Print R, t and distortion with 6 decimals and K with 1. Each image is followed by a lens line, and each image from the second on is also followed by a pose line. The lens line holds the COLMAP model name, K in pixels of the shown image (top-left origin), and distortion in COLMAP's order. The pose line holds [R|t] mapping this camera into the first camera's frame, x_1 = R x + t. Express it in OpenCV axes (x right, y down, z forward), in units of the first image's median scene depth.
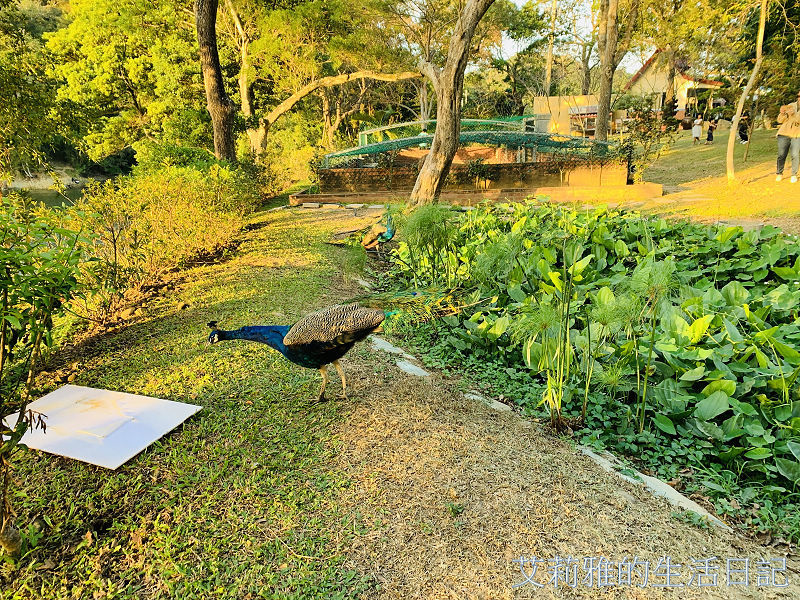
lens RADIAL K [[608.6, 0, 400.0], [0, 608.6, 298.7], [0, 0, 1]] dist [-0.006238, -0.002516]
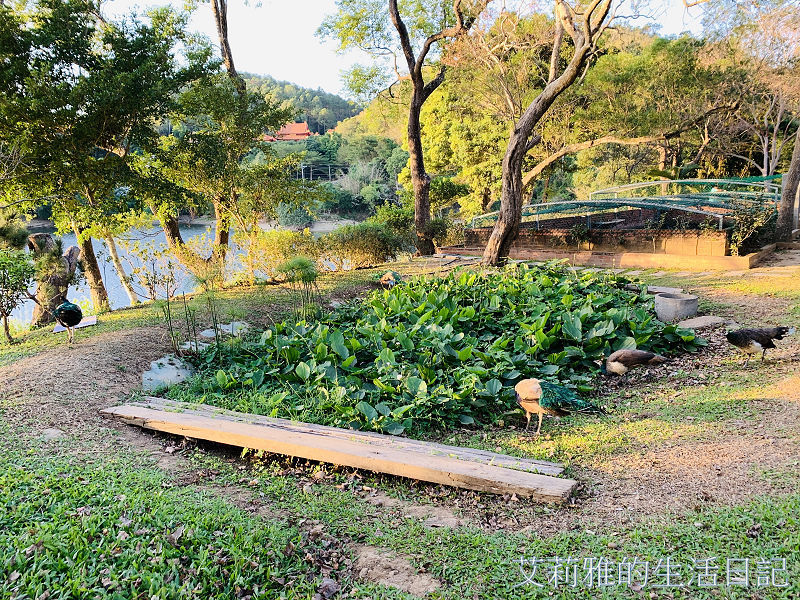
lens RADIAL K [[608.6, 0, 399.6], [0, 608.6, 300.9], [0, 0, 1]] dist [-0.006238, -0.002516]
pose [[0.770647, 0.113671, -0.627042, 0.590753], [-0.152679, 0.988239, -0.008496, -0.025952], [0.618702, 0.102284, 0.778939, -0.085314]]
